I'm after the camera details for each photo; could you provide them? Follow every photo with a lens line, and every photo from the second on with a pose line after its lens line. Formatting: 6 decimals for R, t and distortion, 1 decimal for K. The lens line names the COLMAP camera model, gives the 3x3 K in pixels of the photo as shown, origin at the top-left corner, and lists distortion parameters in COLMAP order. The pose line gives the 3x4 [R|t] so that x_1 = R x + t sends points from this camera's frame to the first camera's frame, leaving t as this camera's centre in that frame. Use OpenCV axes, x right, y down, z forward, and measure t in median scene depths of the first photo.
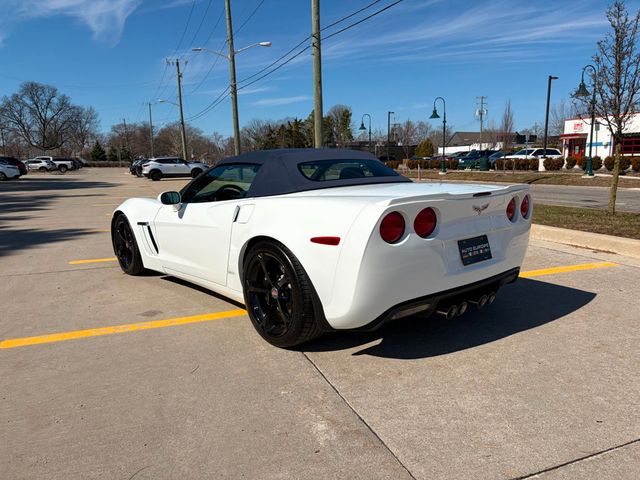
lens RADIAL K [[484.2, 0, 321.0], [0, 484.2, 240.8], [0, 0, 1]] dist [0.019885, -0.007151]
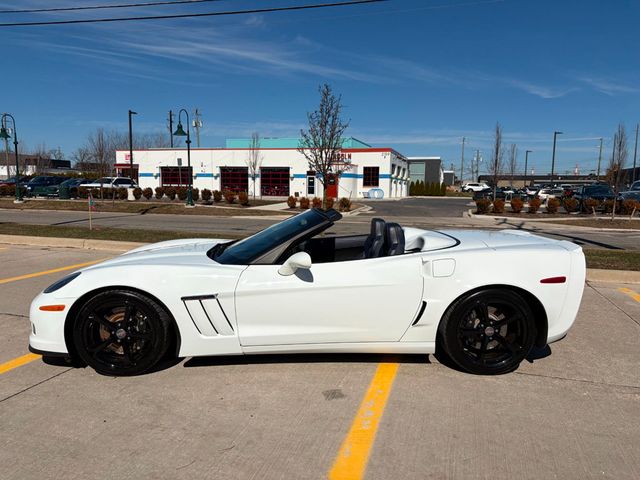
lens RADIAL K [[484.2, 0, 321.0], [0, 484.2, 240.8], [0, 0, 1]] dist [0.019885, -0.007151]
pose [[0.609108, -0.064375, 0.790470, -0.718780], [0.104821, 0.994491, 0.000219, -0.088504], [-0.786130, 0.082724, 0.612501, 0.320207]]
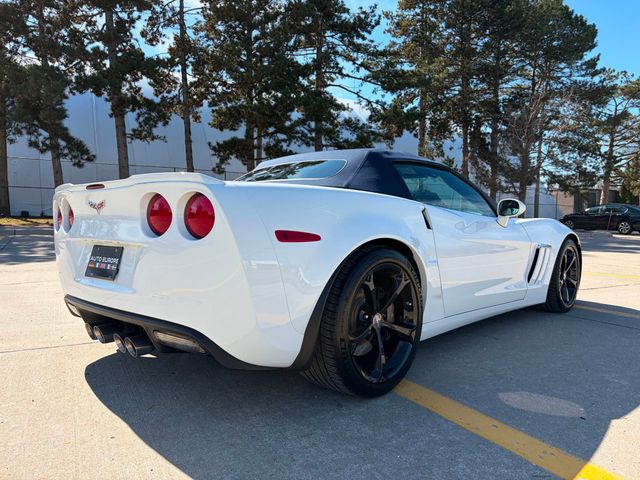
lens RADIAL K [[484.2, 0, 321.0], [0, 484.2, 240.8], [0, 0, 1]] dist [0.019885, -0.007151]
pose [[0.130508, 0.068698, -0.989064, 0.597897], [-0.175871, 0.983380, 0.045097, -0.057511], [0.975724, 0.168062, 0.140421, 0.661471]]
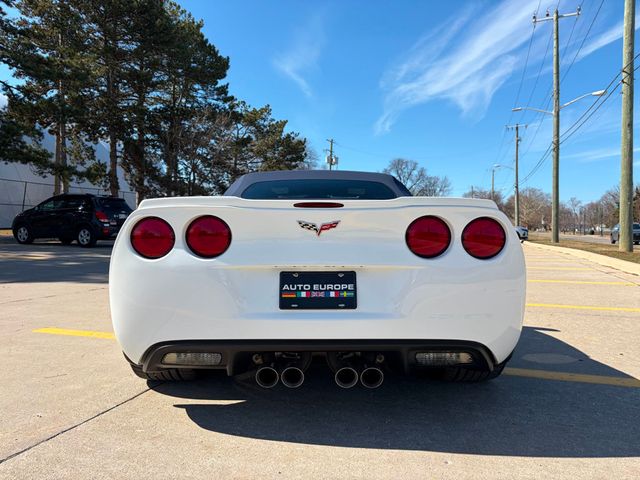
lens RADIAL K [[482.7, 0, 320.0], [0, 482.7, 240.0], [0, 0, 1]] dist [0.060298, -0.057899]
pose [[0.771276, 0.042002, -0.635114, 0.399252], [-0.127944, 0.987684, -0.090056, 0.005736], [0.623509, 0.150718, 0.767151, 0.266174]]
